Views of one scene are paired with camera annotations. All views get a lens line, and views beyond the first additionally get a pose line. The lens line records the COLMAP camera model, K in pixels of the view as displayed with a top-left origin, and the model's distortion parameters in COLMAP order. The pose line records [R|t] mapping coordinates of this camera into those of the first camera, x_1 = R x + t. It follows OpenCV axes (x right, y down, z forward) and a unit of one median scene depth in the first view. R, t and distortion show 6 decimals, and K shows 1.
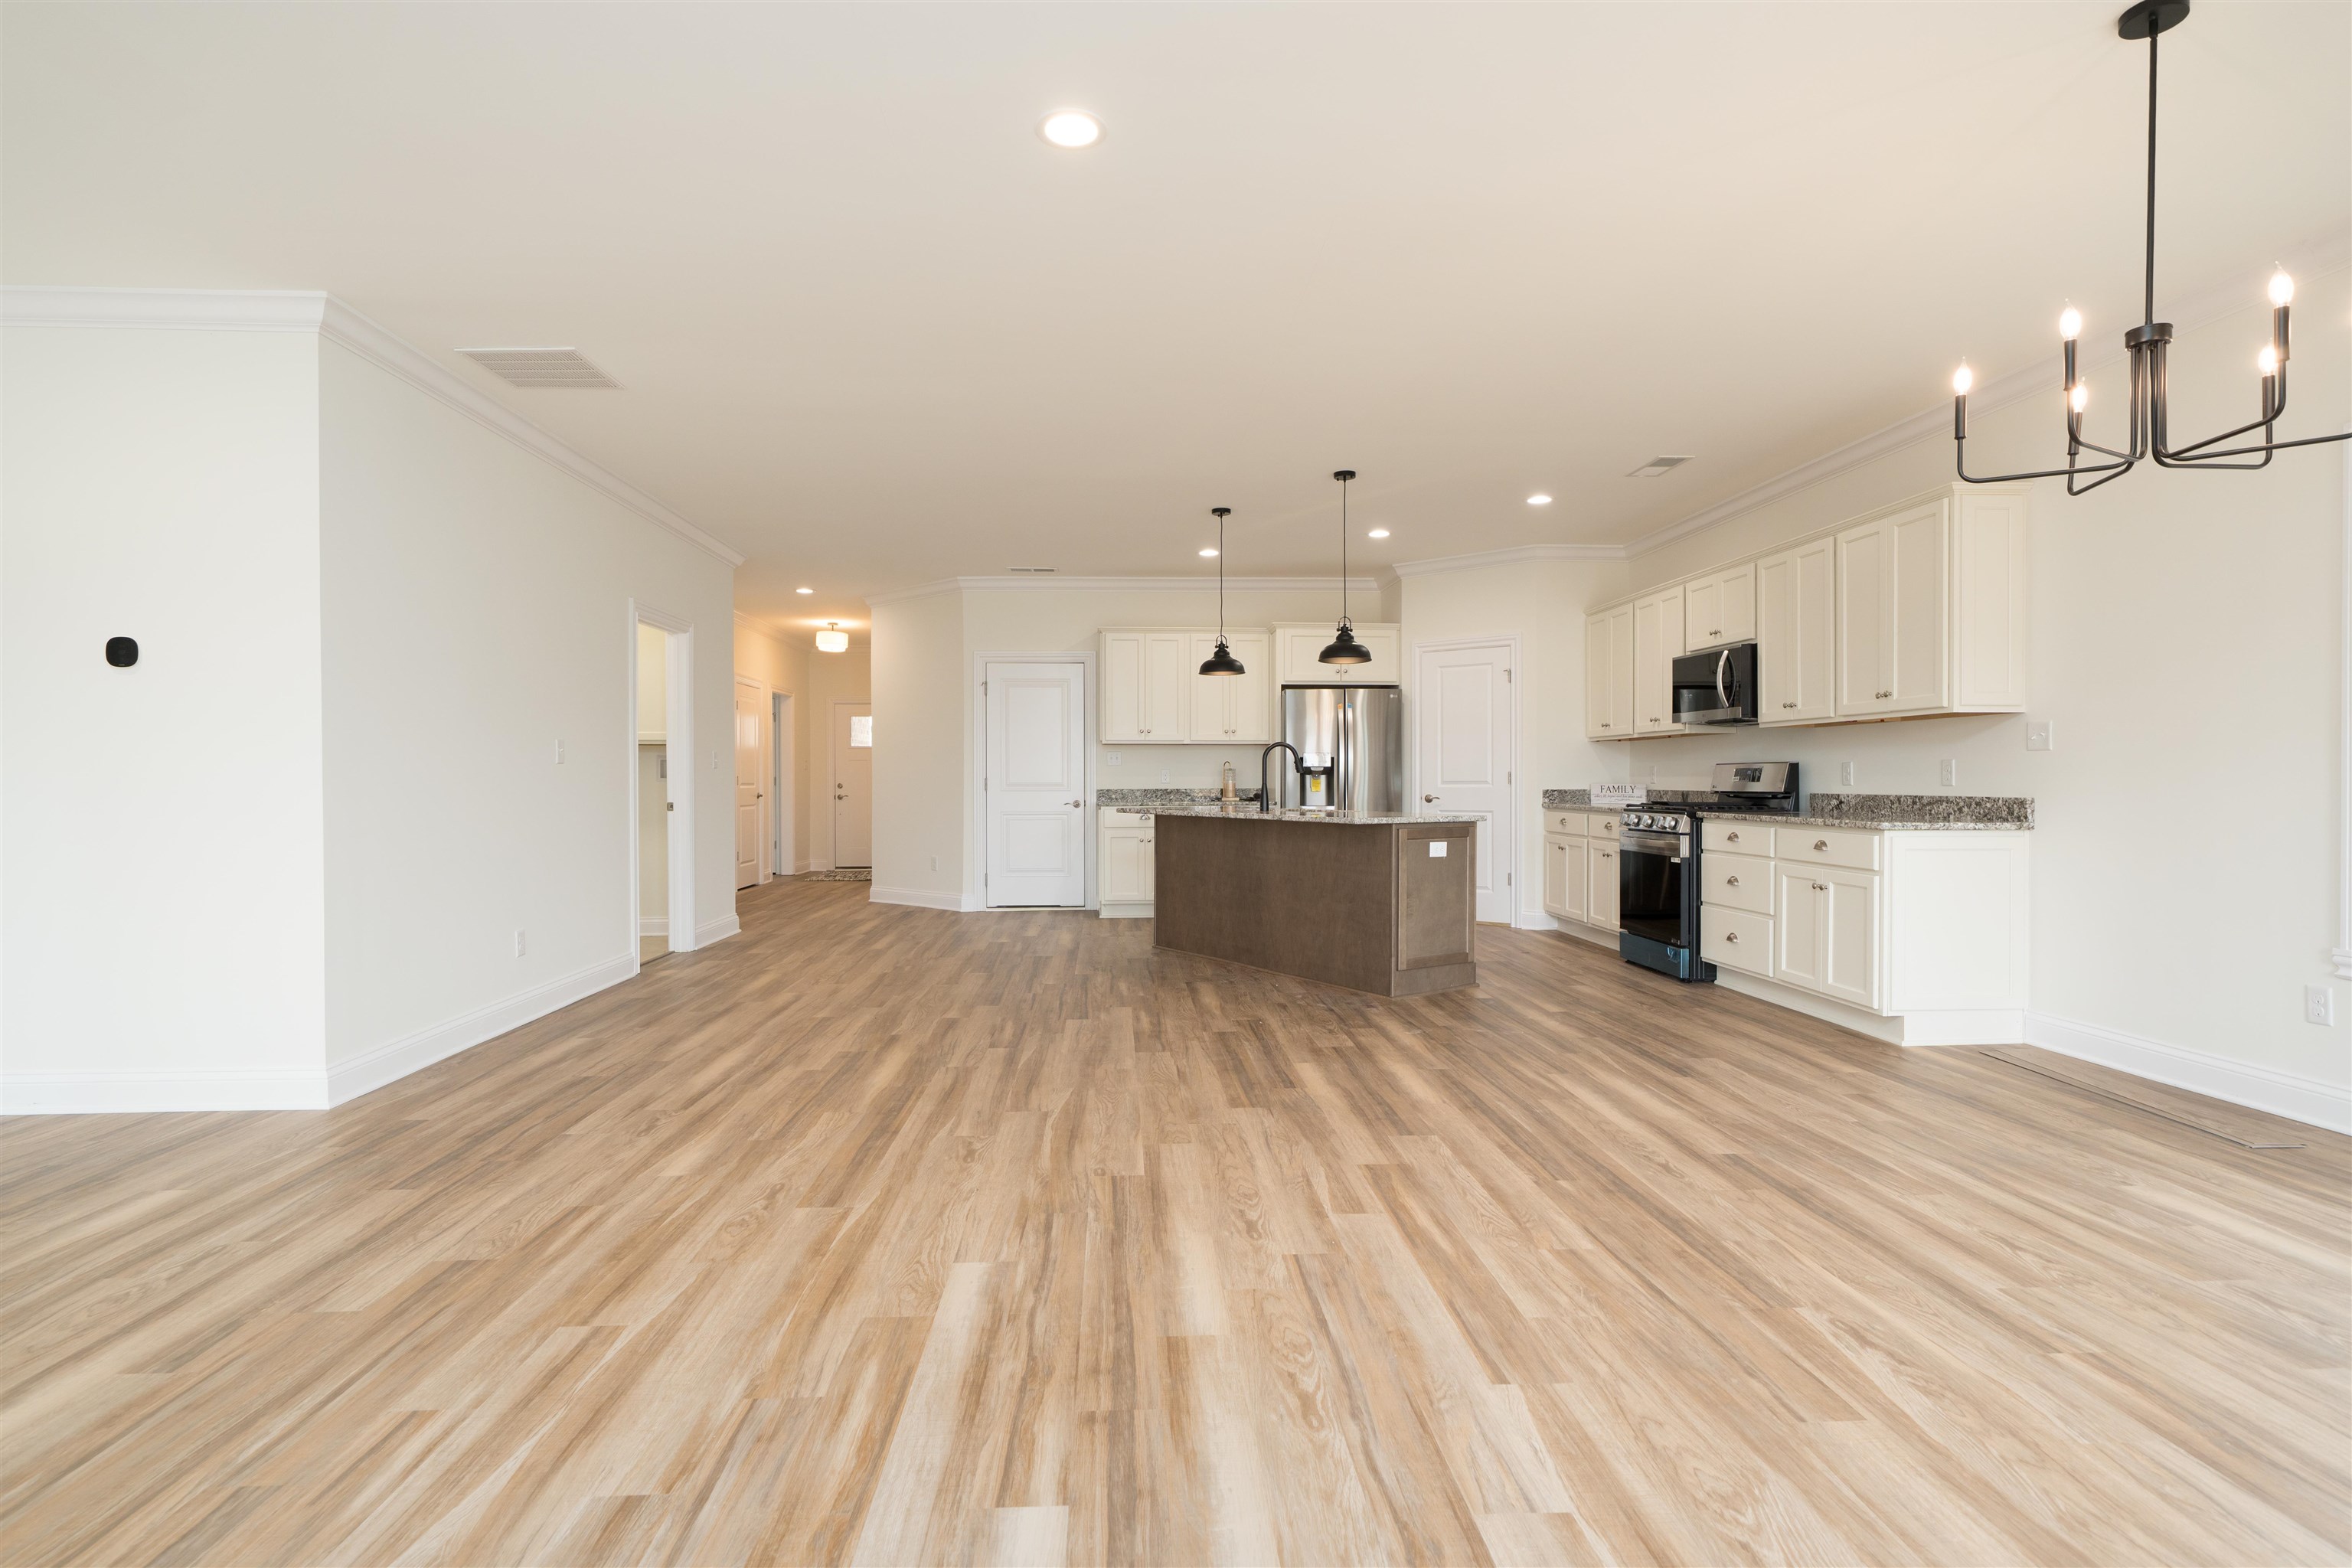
lens RADIAL K [[1170.1, 0, 1163.3], [0, 1170.1, 785.1], [0, 0, 1]] dist [0.001859, -0.000392]
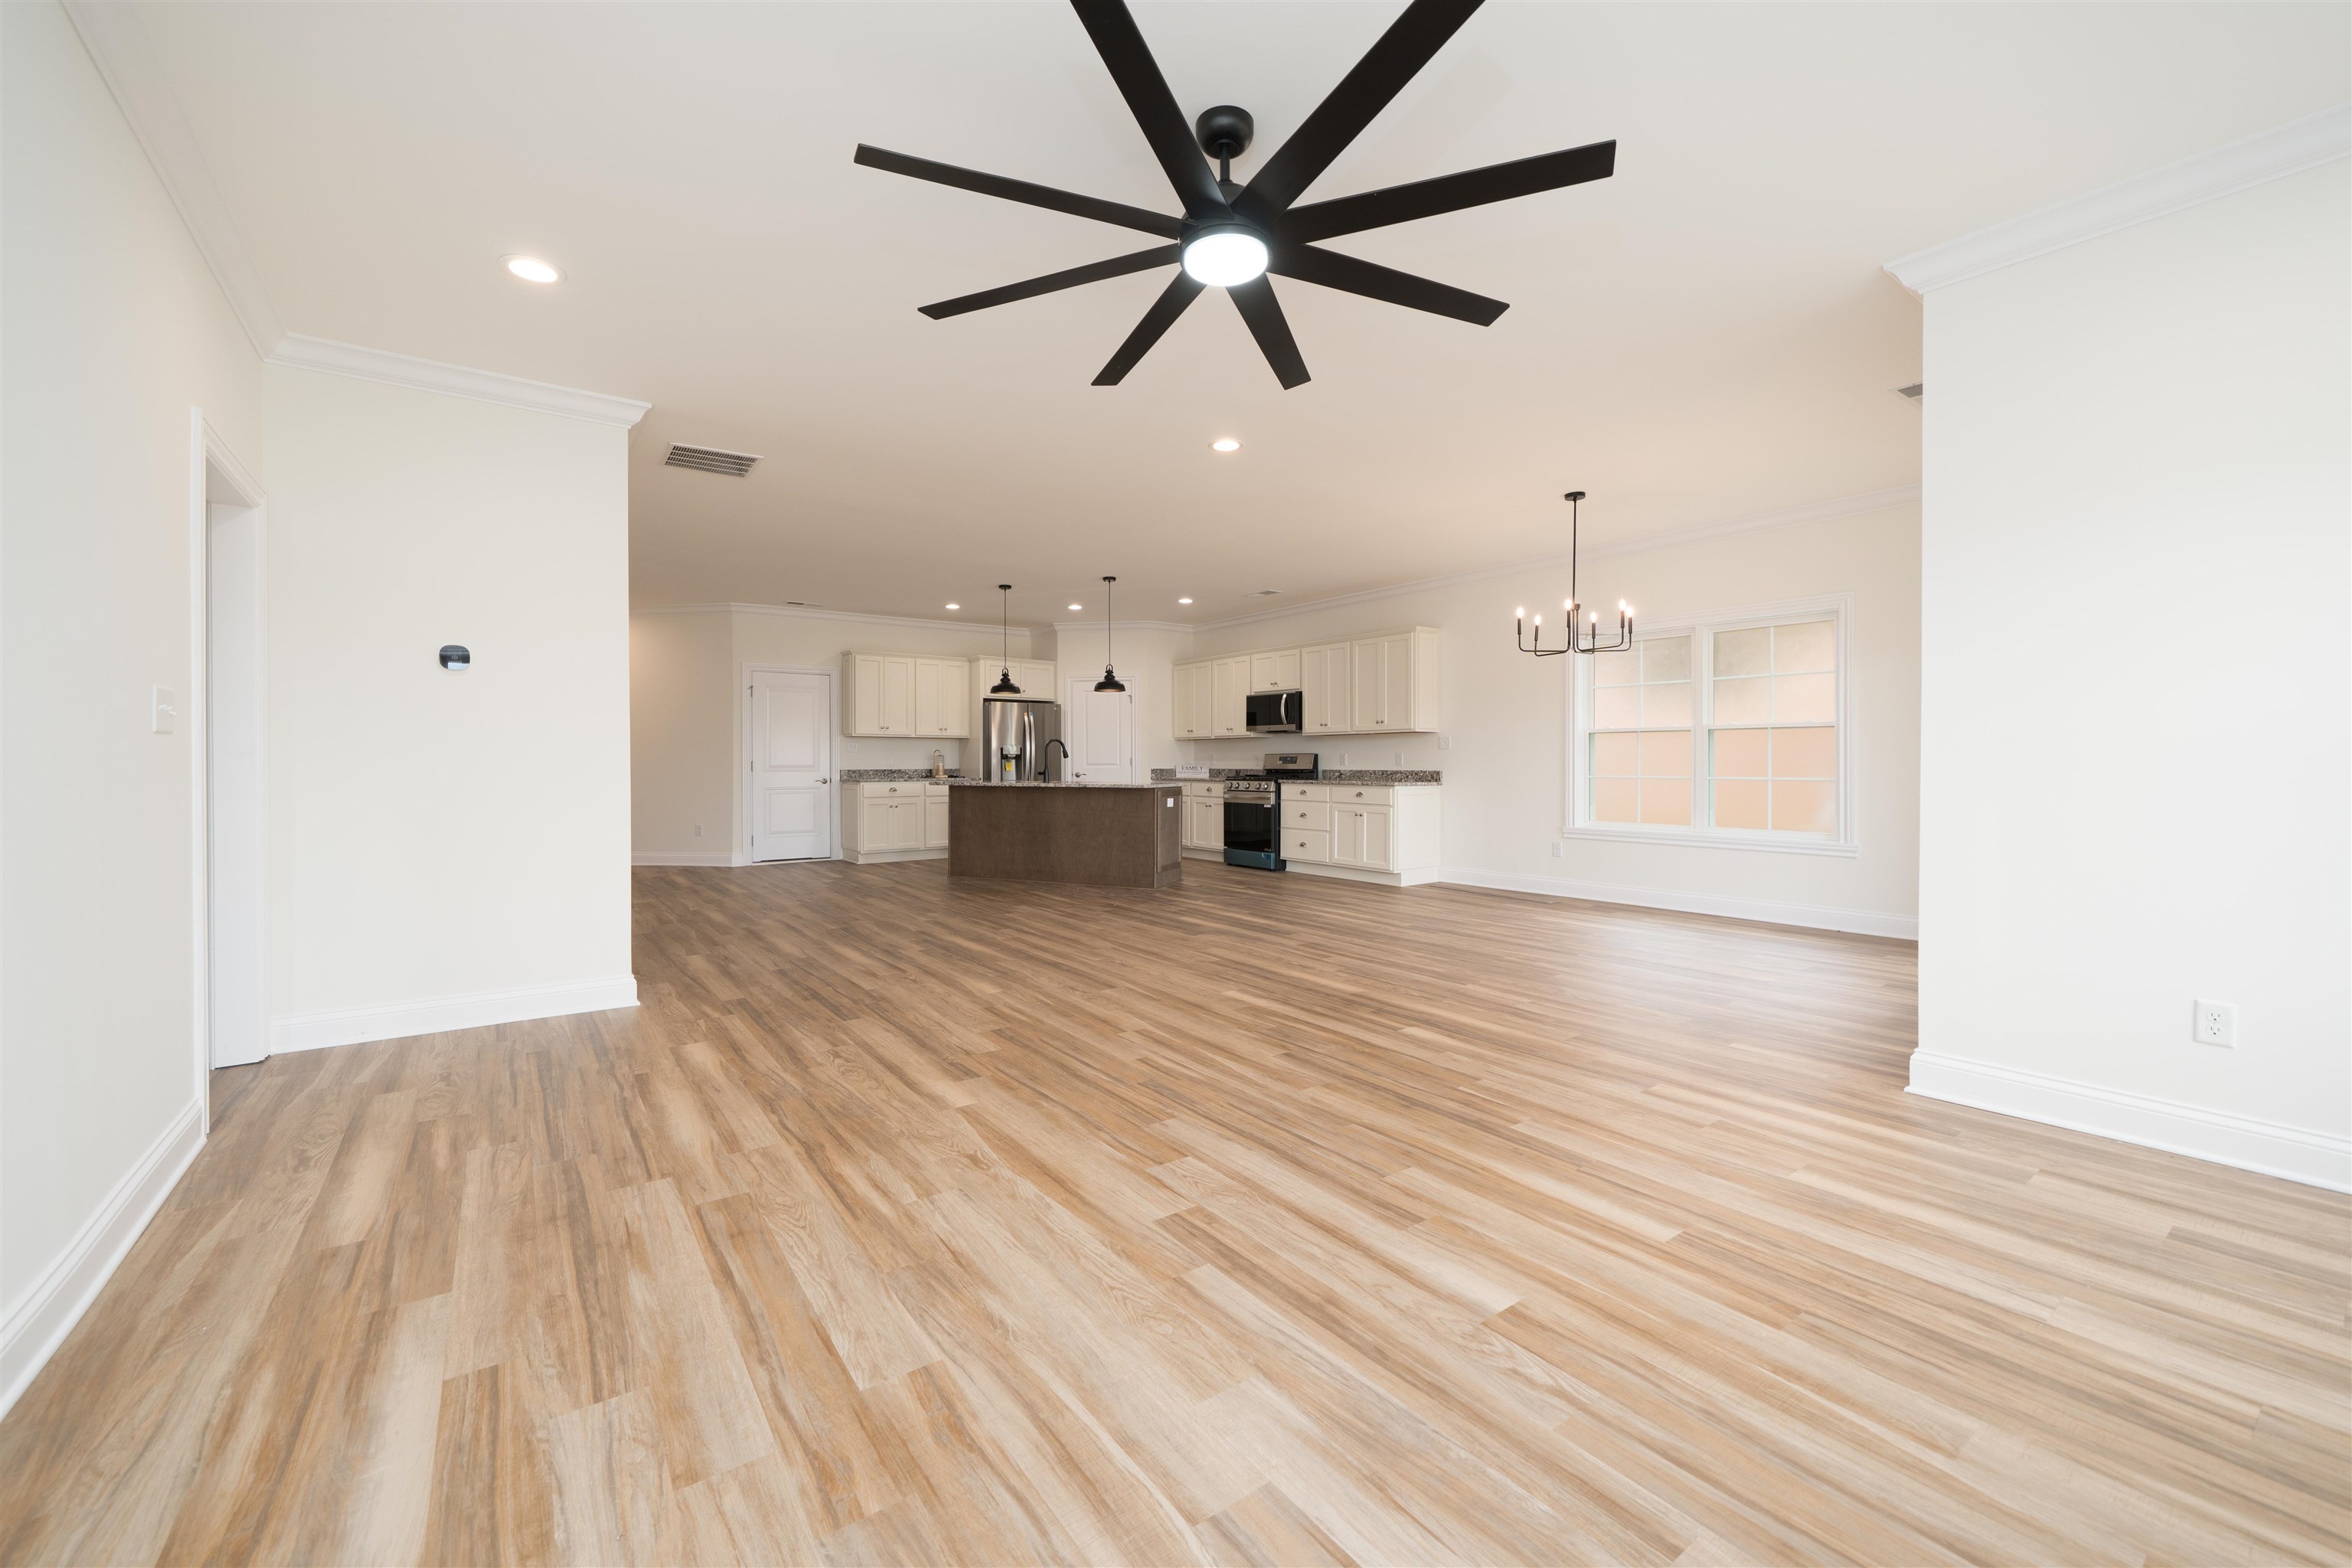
lens RADIAL K [[924.4, 0, 1163.4], [0, 924.4, 763.4], [0, 0, 1]] dist [-0.000479, 0.000016]
pose [[0.839768, 0.000425, 0.542946, -0.537048], [0.002413, 0.999987, -0.004515, 0.003041], [-0.542941, 0.005101, 0.839756, -0.153577]]
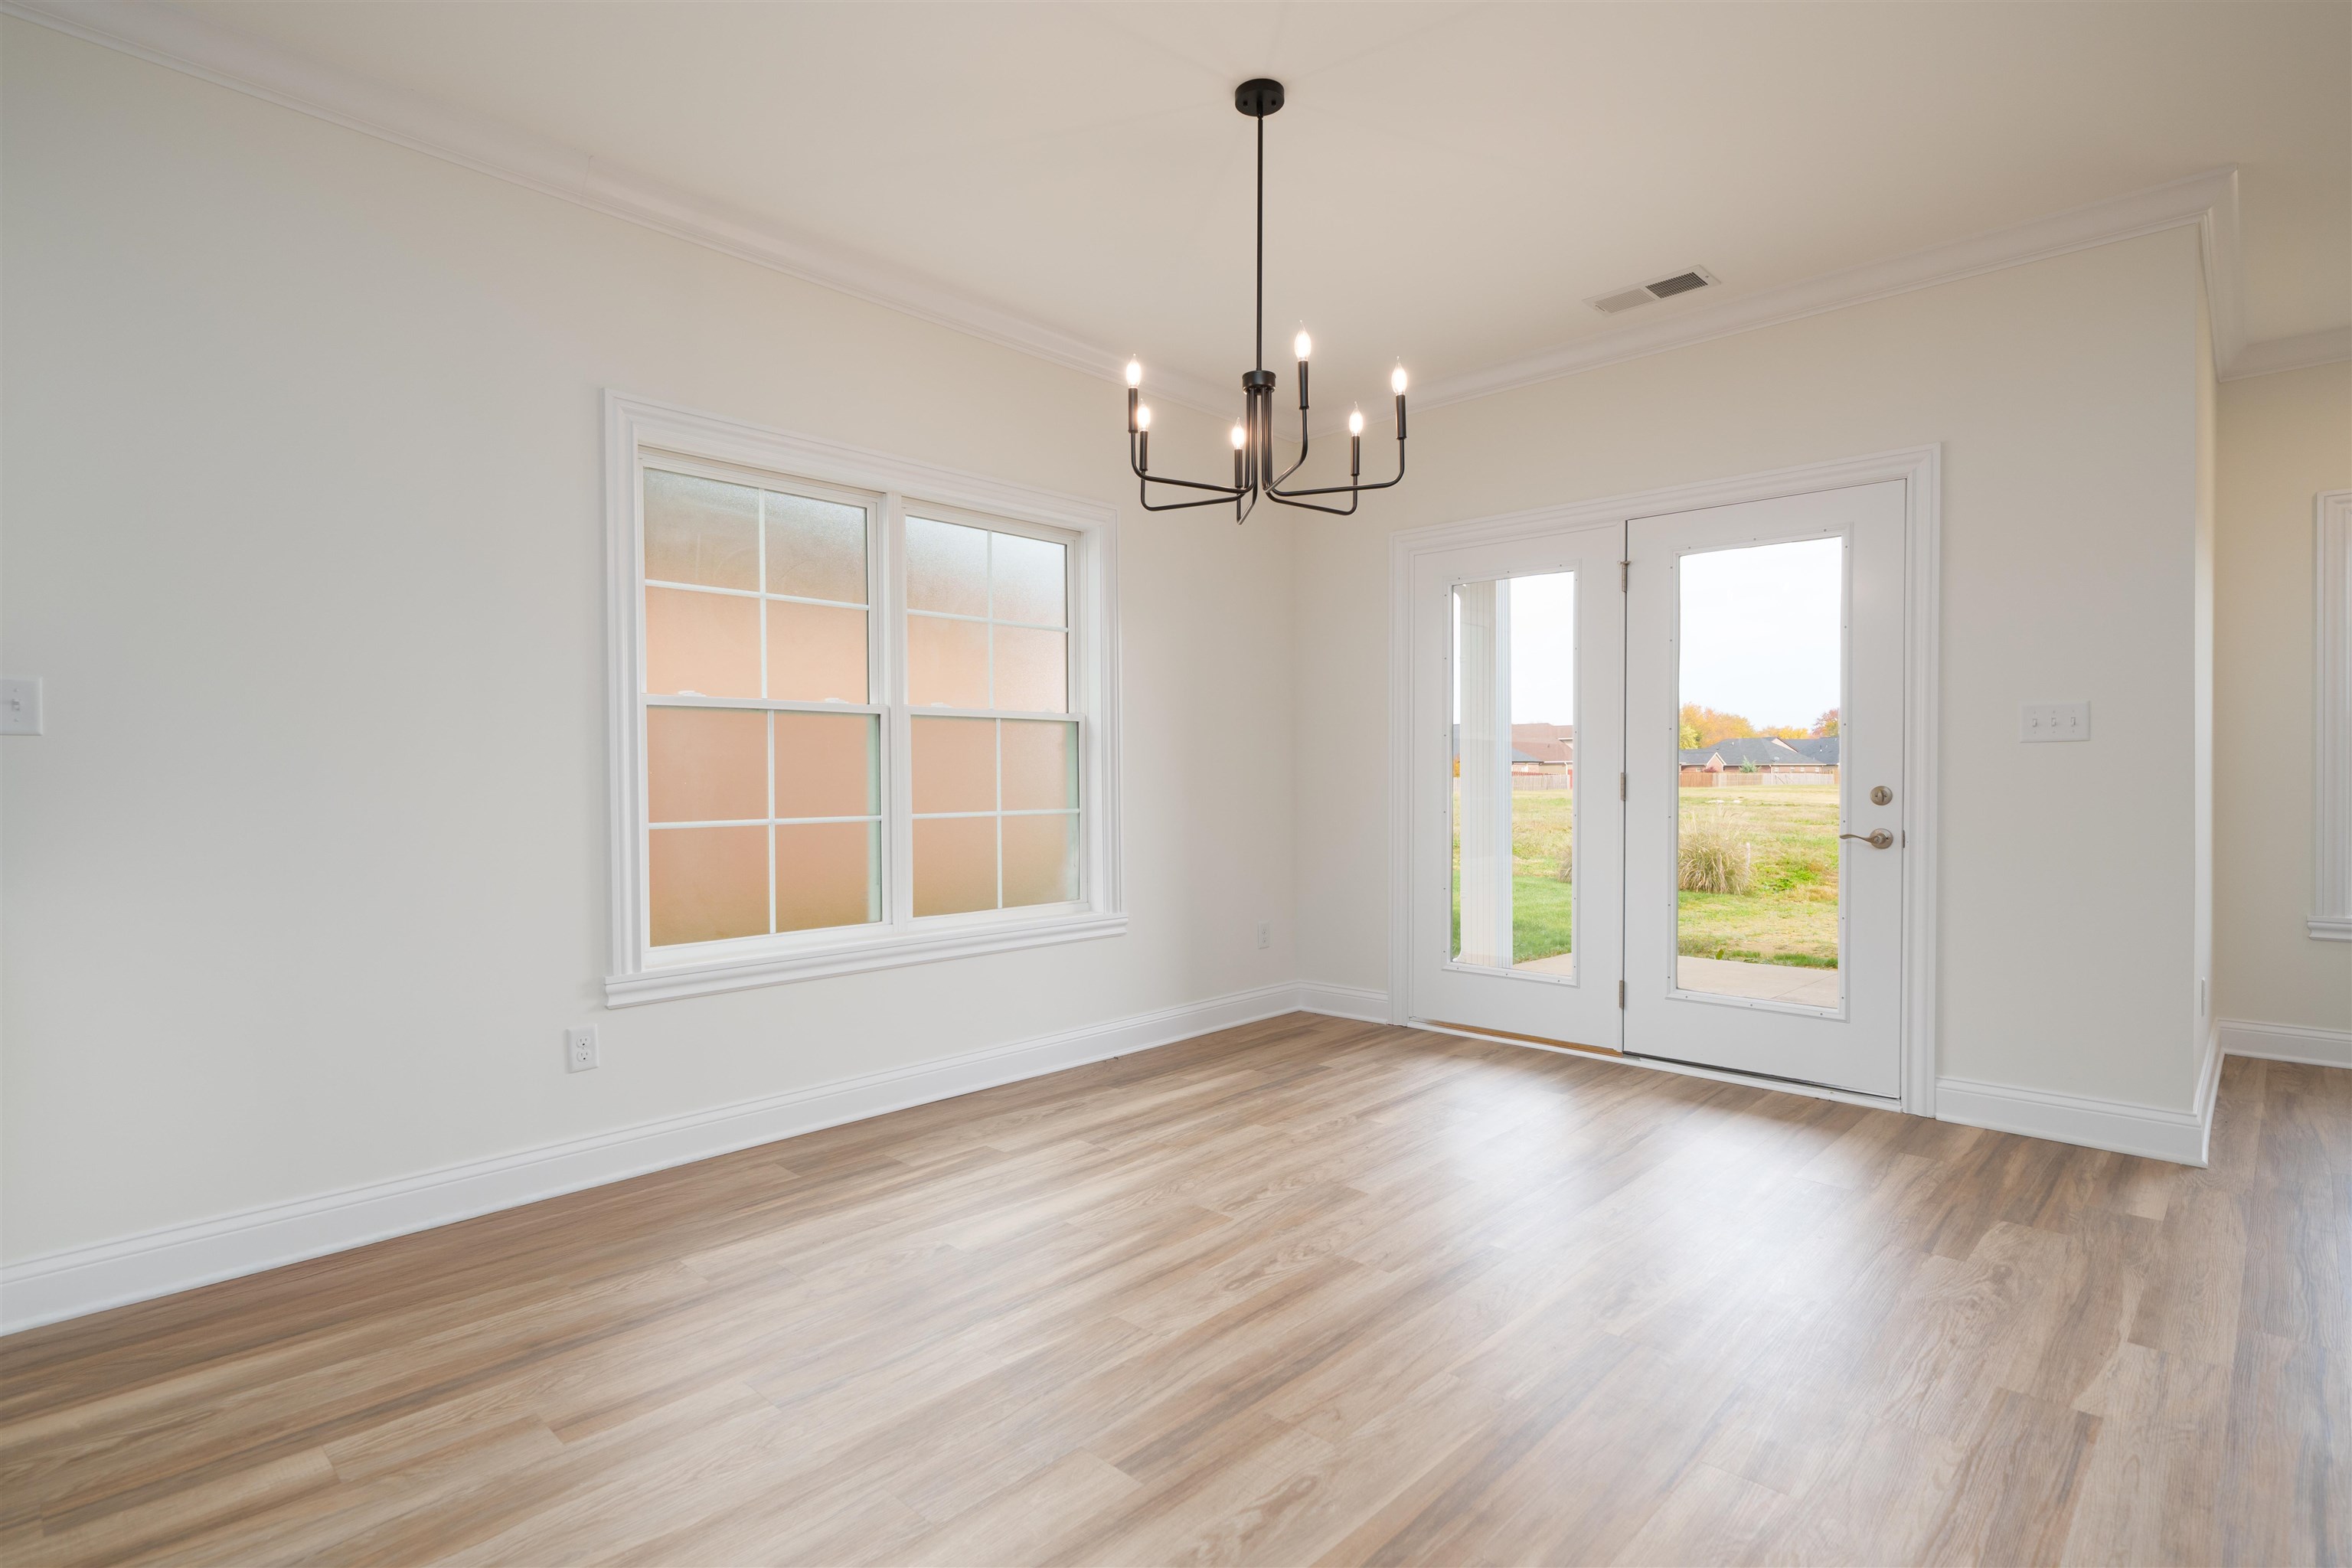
lens RADIAL K [[1170.1, 0, 1163.3], [0, 1170.1, 785.1], [0, 0, 1]] dist [0.001859, -0.000392]
pose [[-0.689517, 0.001756, 0.724267, 0.043946], [0.011562, 0.999896, 0.008584, -0.004772], [-0.724177, 0.014293, -0.689466, 0.805024]]
